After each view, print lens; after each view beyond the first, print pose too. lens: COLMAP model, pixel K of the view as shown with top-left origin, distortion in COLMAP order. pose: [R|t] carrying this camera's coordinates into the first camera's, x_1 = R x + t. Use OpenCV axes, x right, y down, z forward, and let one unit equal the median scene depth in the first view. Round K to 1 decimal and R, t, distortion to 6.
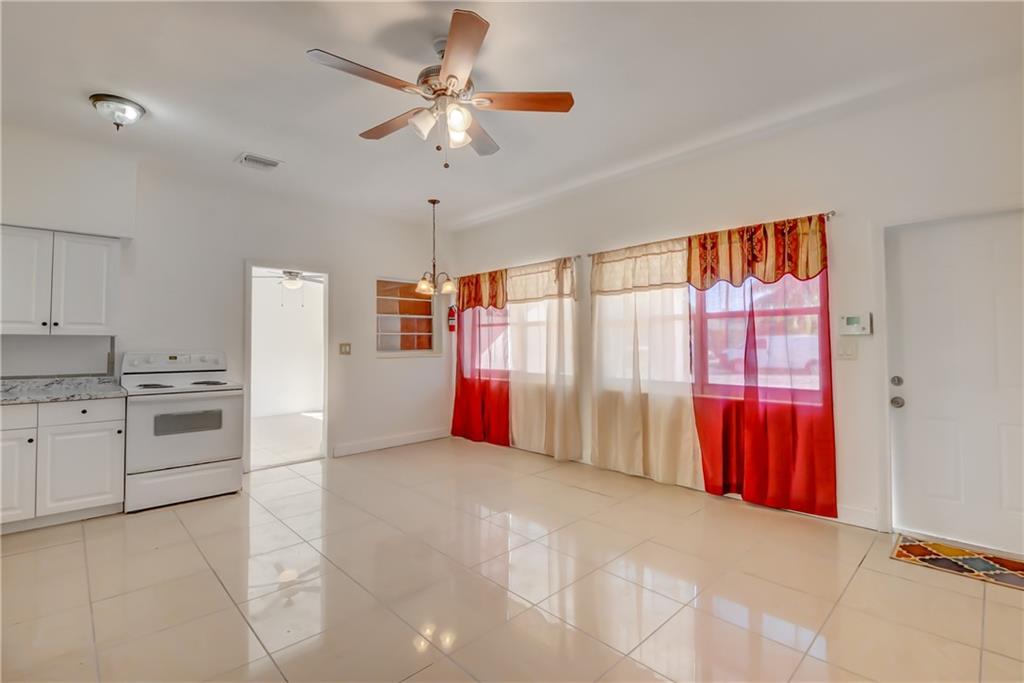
lens RADIAL K [[469.9, 0, 530.0], [0, 469.9, 332.5], [0, 0, 1]] dist [0.017343, -0.009365]
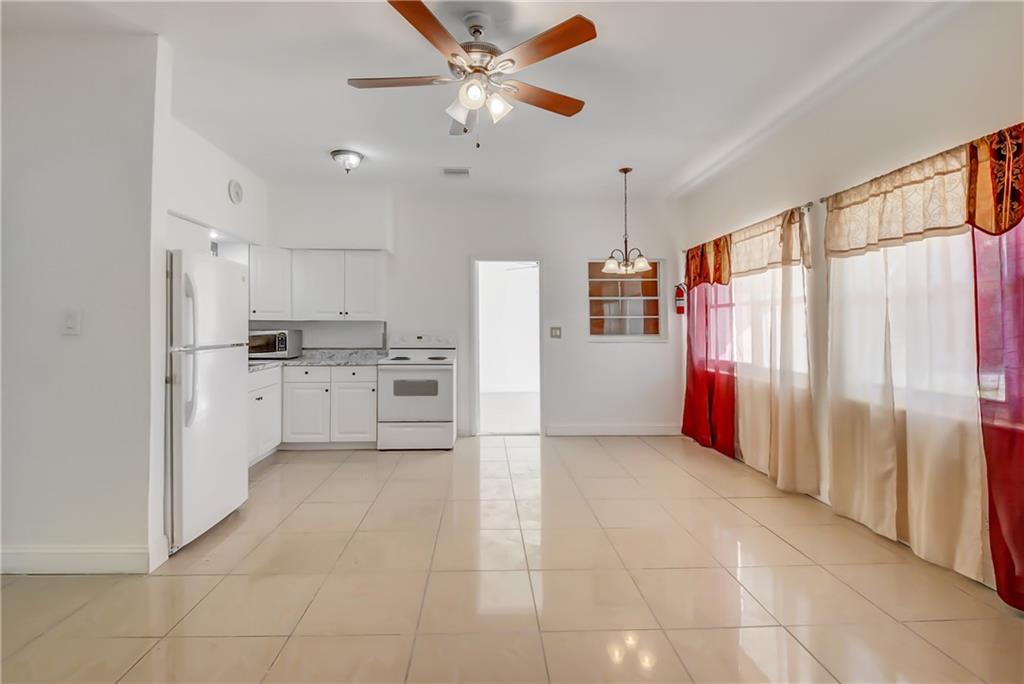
lens RADIAL K [[498.1, 0, 498.0], [0, 498.1, 320.7], [0, 0, 1]] dist [0.016783, -0.008379]
pose [[0.726187, -0.004575, -0.687482, 0.331982], [0.011789, 0.999914, 0.005799, 0.001949], [0.687397, -0.012315, 0.726178, 0.162317]]
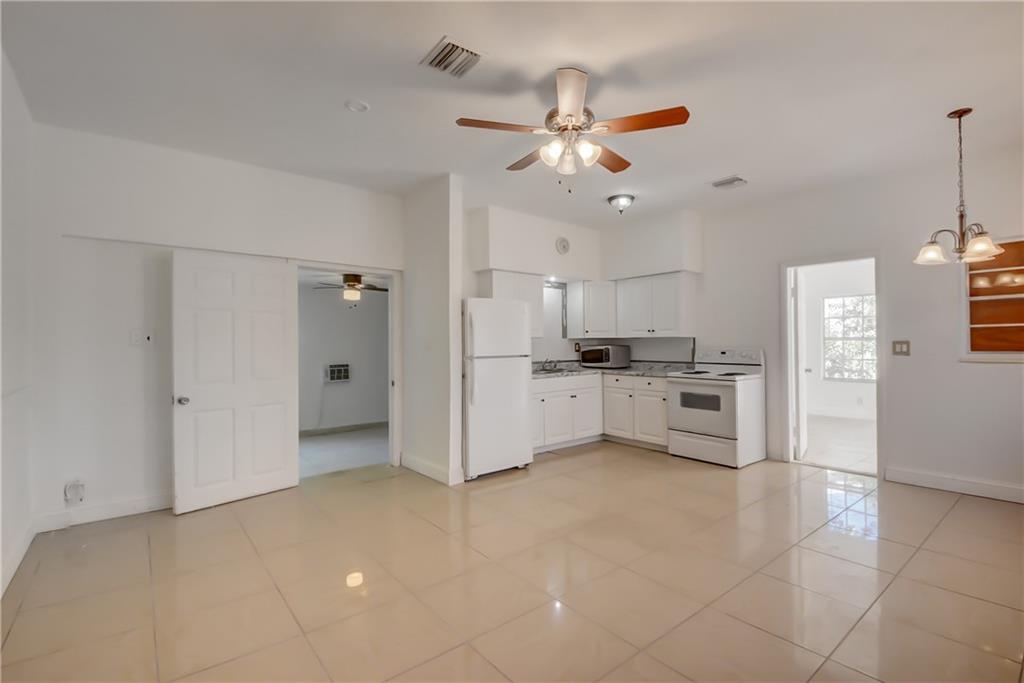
lens RADIAL K [[469.9, 0, 516.8], [0, 469.9, 344.5], [0, 0, 1]] dist [0.017343, -0.009365]
pose [[-0.111040, 0.006272, -0.993796, 0.584286], [0.030401, 0.999534, 0.002911, 0.009602], [0.993351, -0.029889, -0.111178, 0.580049]]
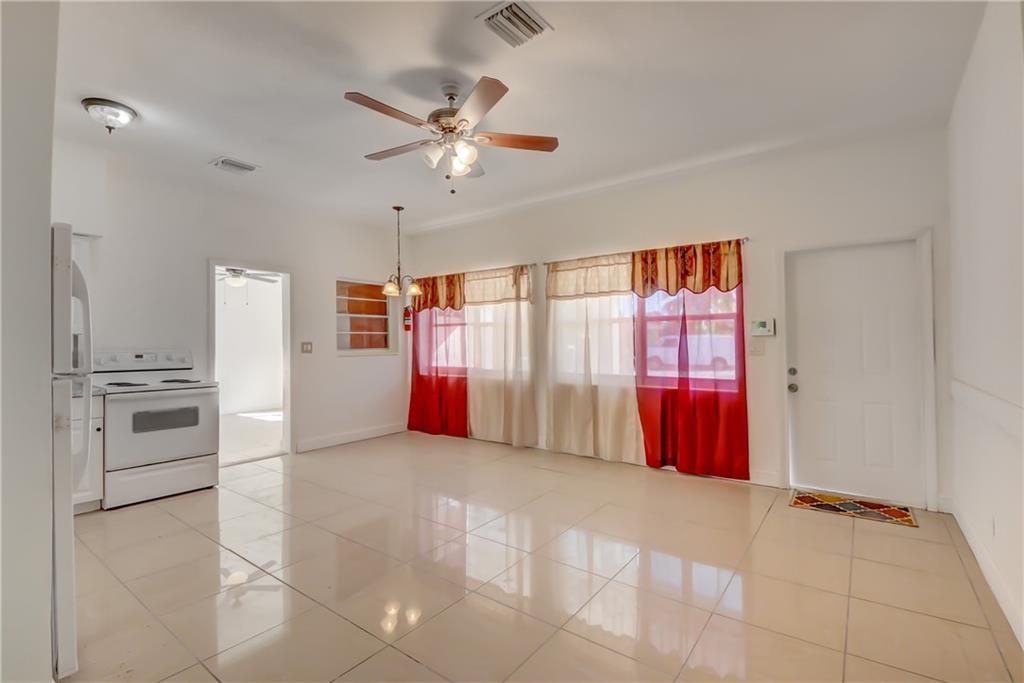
lens RADIAL K [[469.9, 0, 528.4], [0, 469.9, 335.9], [0, 0, 1]] dist [0.017343, -0.009365]
pose [[0.987006, 0.002880, 0.160656, -0.105136], [-0.004555, 0.999939, 0.010054, -0.003674], [-0.160617, -0.010655, 0.986959, -0.116101]]
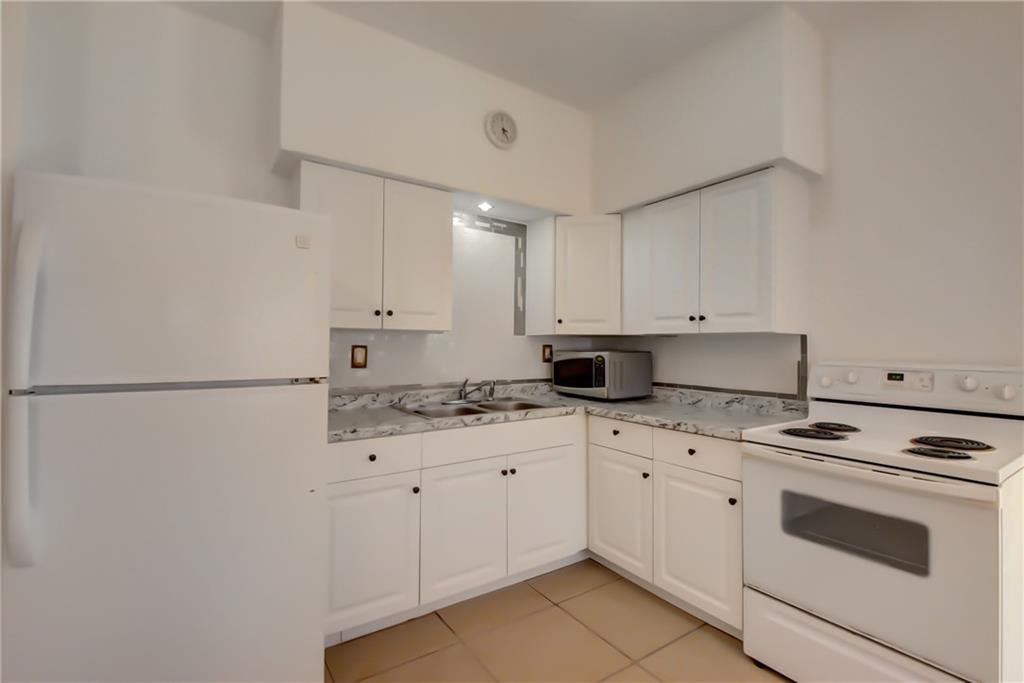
lens RADIAL K [[469.9, 0, 533.9], [0, 469.9, 332.2], [0, 0, 1]] dist [0.017343, -0.009365]
pose [[-0.164165, -0.028437, -0.986023, -0.219349], [0.014251, 0.999412, -0.031196, 0.018294], [0.986330, -0.019173, -0.163664, 0.714125]]
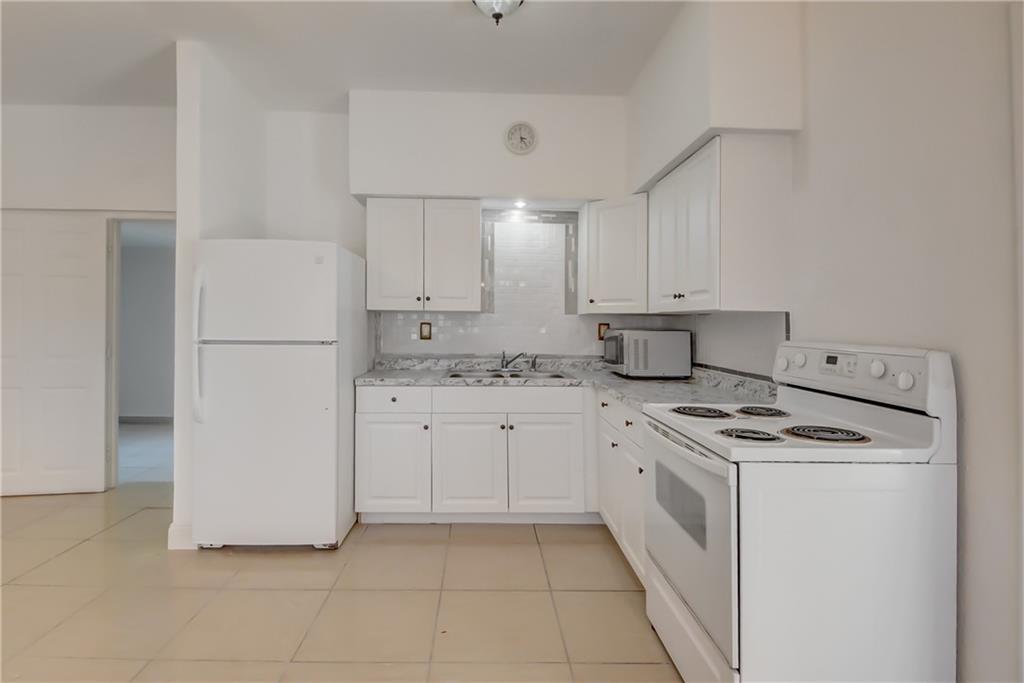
lens RADIAL K [[507.2, 0, 496.9], [0, 507.2, 319.9], [0, 0, 1]] dist [0.020749, 0.000233]
pose [[-0.685802, -0.011279, -0.727701, -0.226519], [0.004321, 0.999799, -0.019569, 0.026257], [0.727775, -0.016566, -0.685615, 1.088011]]
